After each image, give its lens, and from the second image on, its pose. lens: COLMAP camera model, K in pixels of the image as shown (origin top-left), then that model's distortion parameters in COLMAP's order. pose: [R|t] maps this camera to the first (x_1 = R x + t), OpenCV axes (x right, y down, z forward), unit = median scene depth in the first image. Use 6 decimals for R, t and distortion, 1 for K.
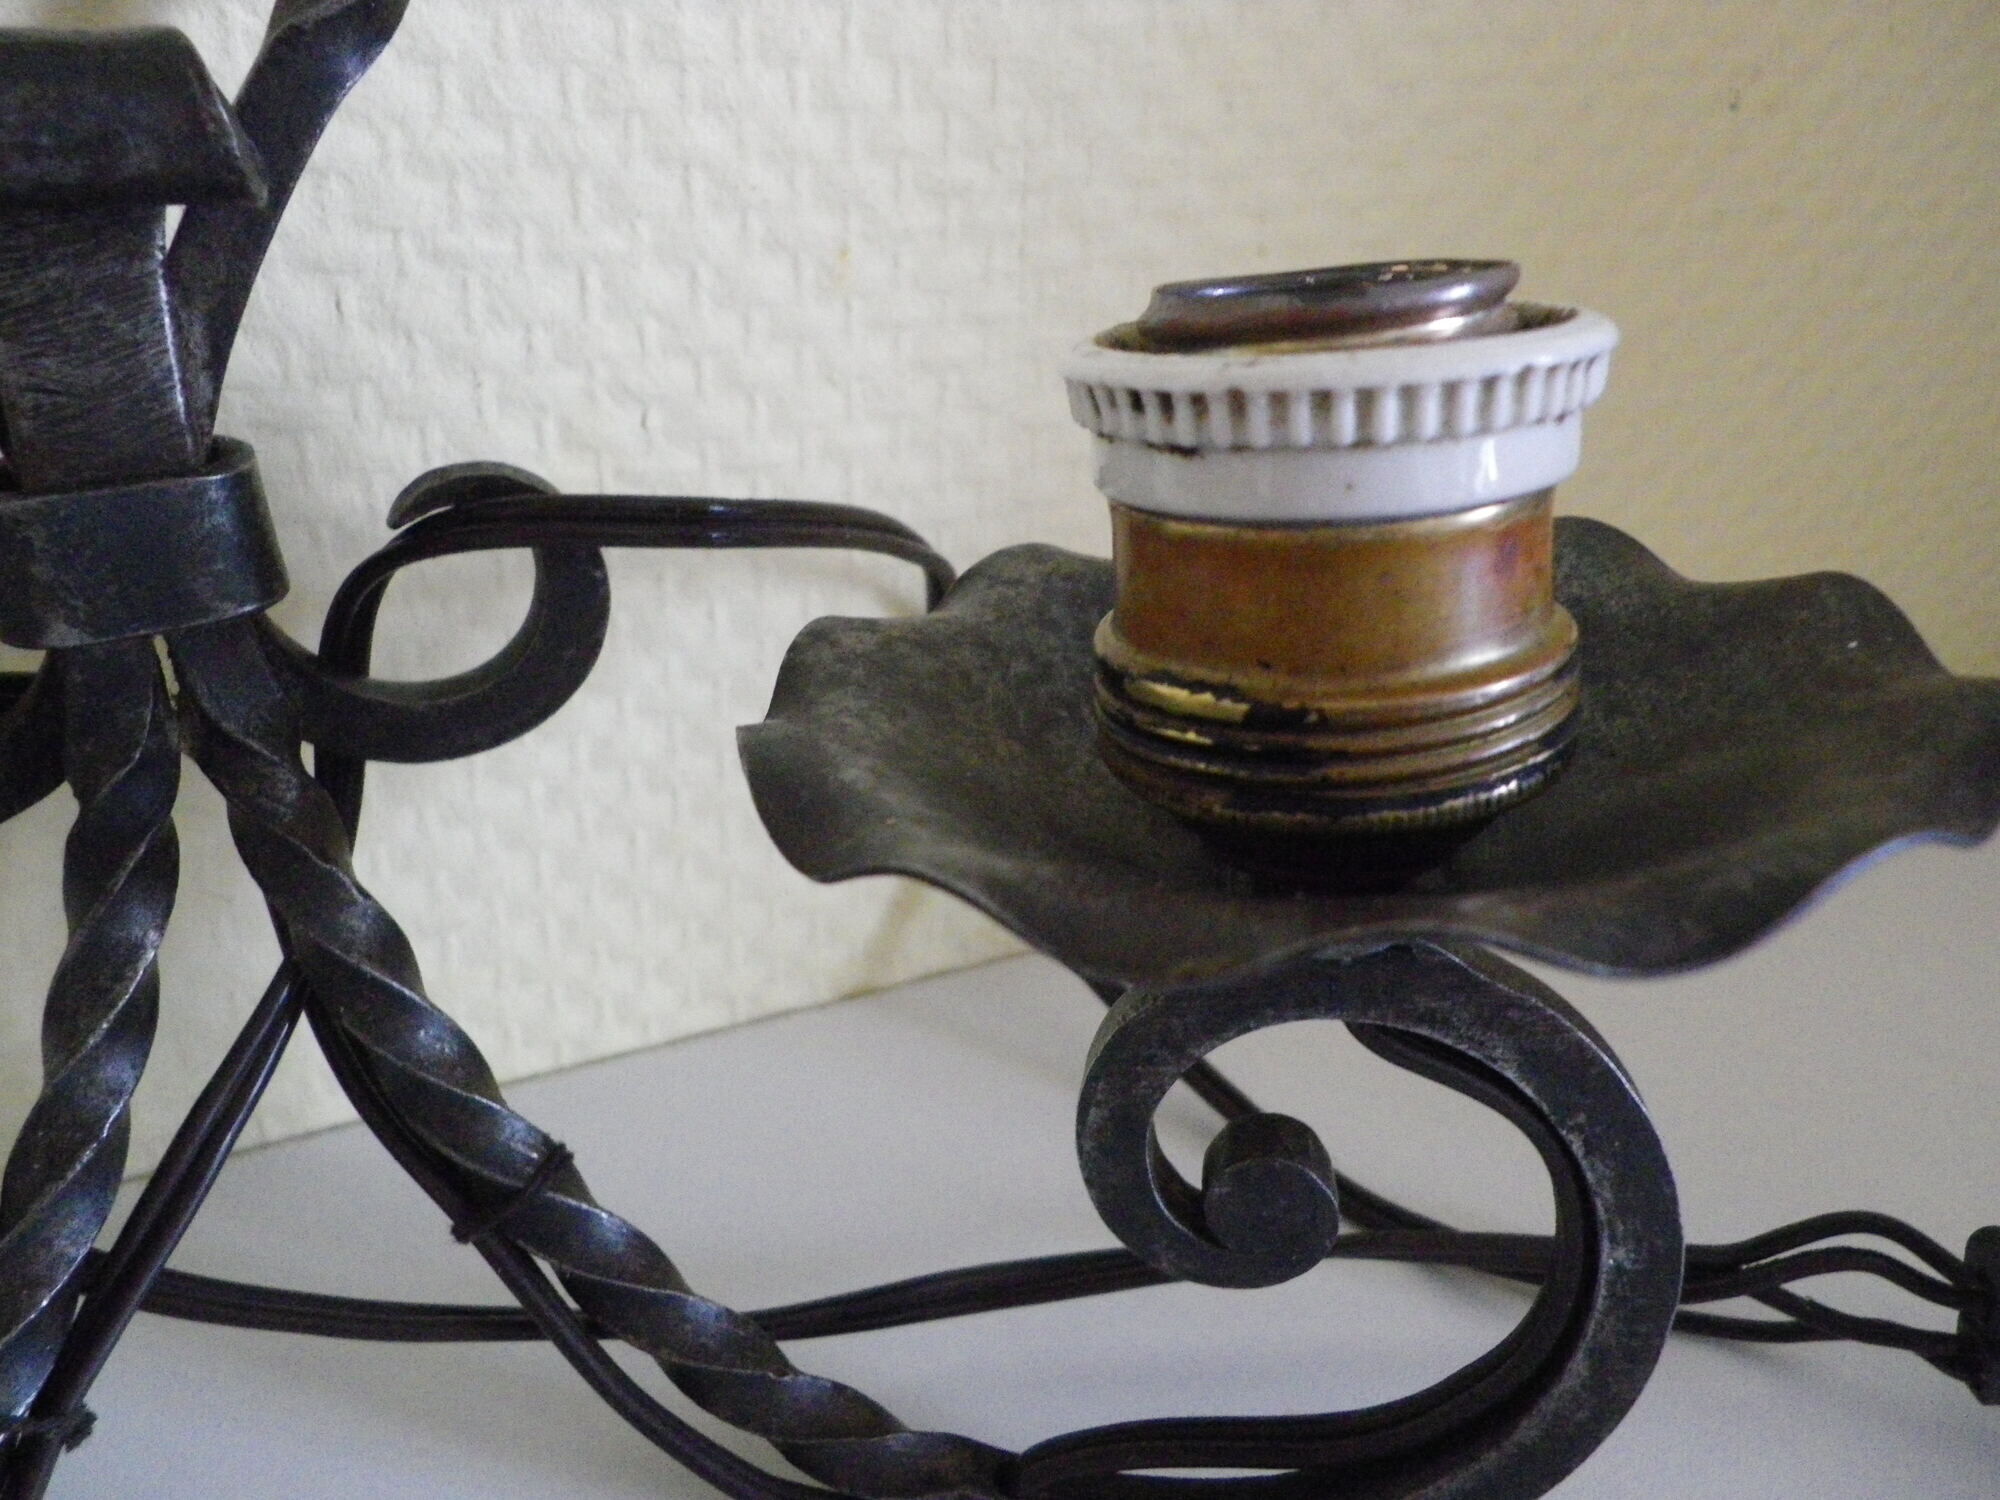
lens RADIAL K [[1555.0, 0, 1000.3], [0, 1555.0, 749.1], [0, 0, 1]] dist [0.015135, -0.007893]
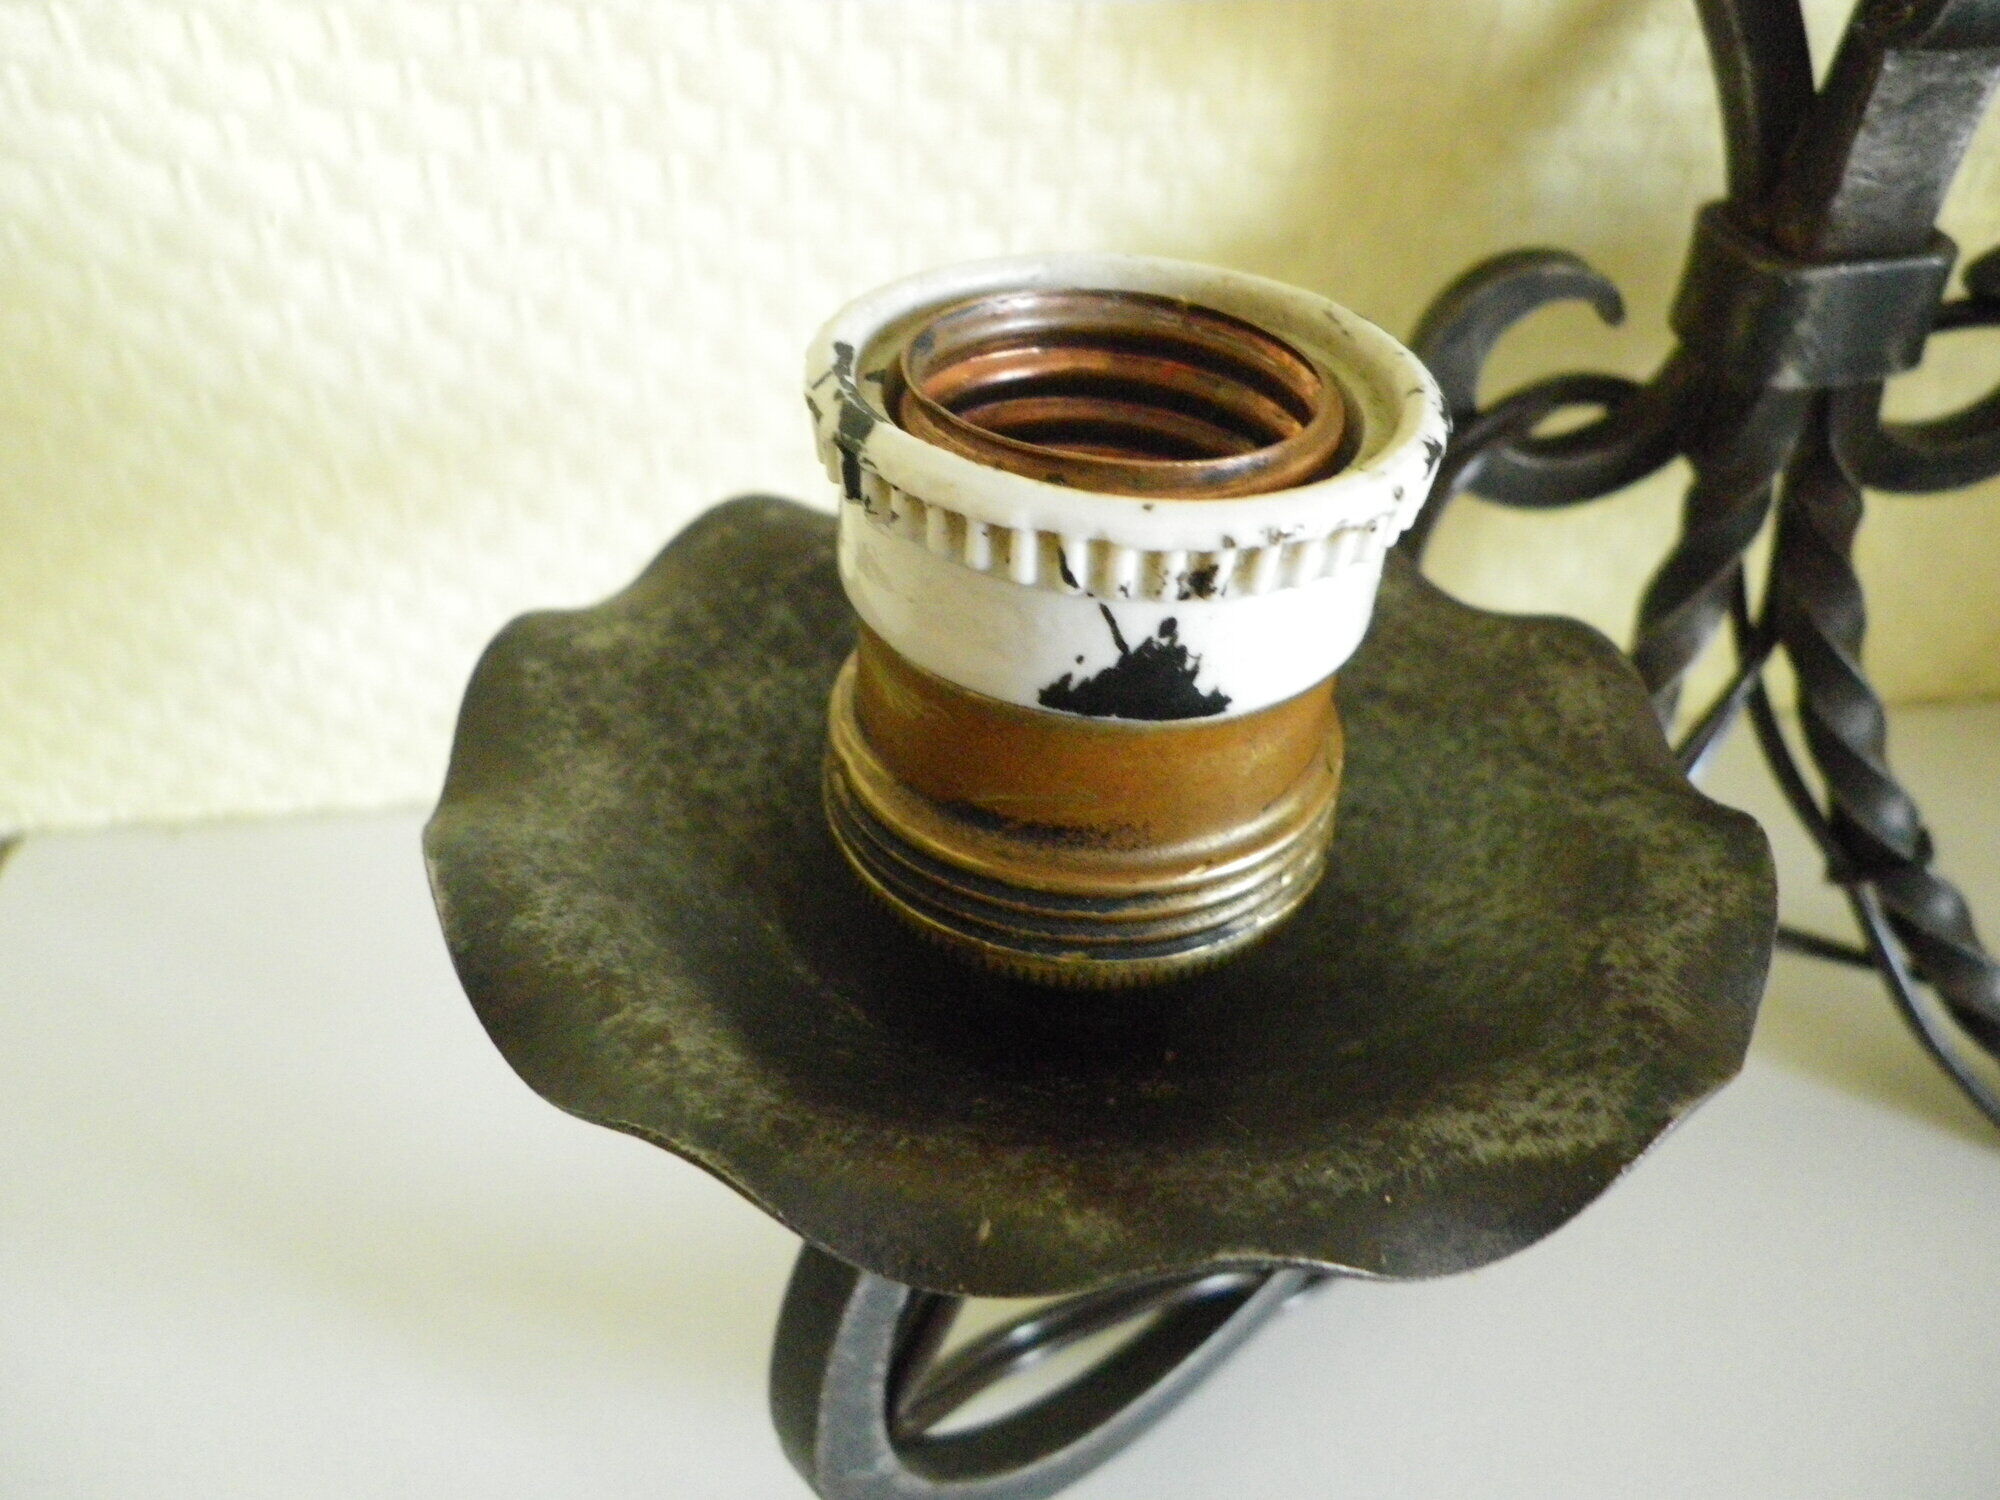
lens RADIAL K [[1555.0, 0, 1007.8], [0, 1555.0, 748.9], [0, 0, 1]] dist [0.015135, -0.007893]
pose [[0.950345, 0.215785, -0.224236, -0.770195], [-0.146024, 0.945511, 0.291008, -0.059929], [0.274812, -0.243814, 0.930071, -0.346098]]
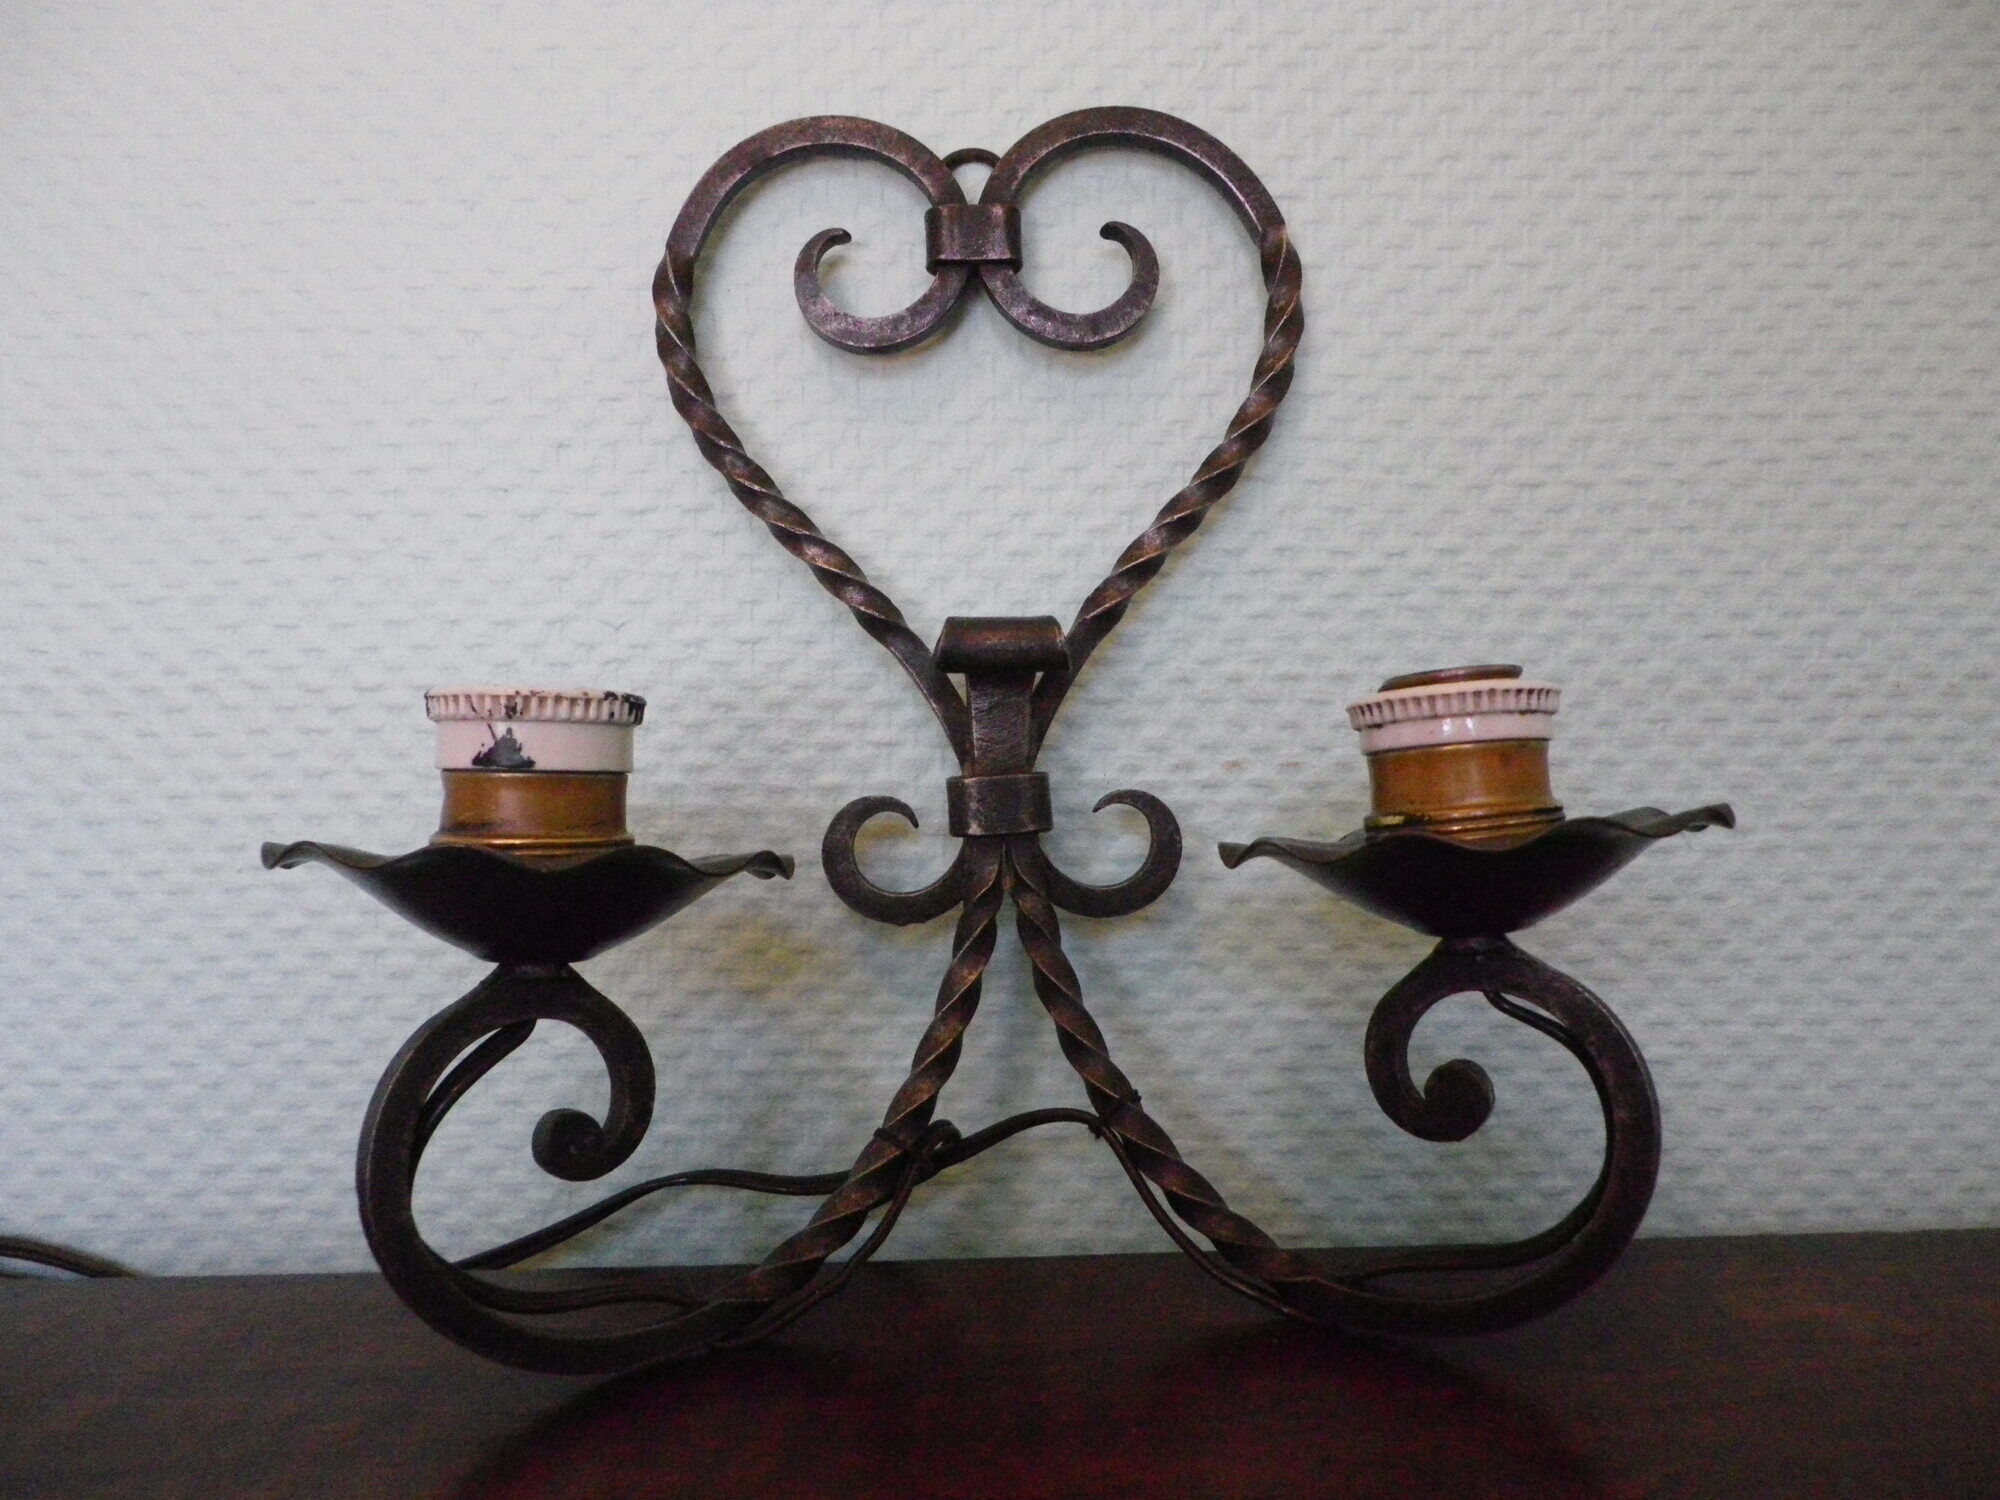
lens RADIAL K [[1555.0, 0, 1015.4], [0, 1555.0, 740.0], [0, 0, 1]] dist [0.015135, -0.007893]
pose [[0.926639, -0.020108, -0.375414, 0.398489], [-0.130318, 0.919478, -0.370914, 0.675958], [0.352643, 0.392627, 0.849404, -1.129176]]
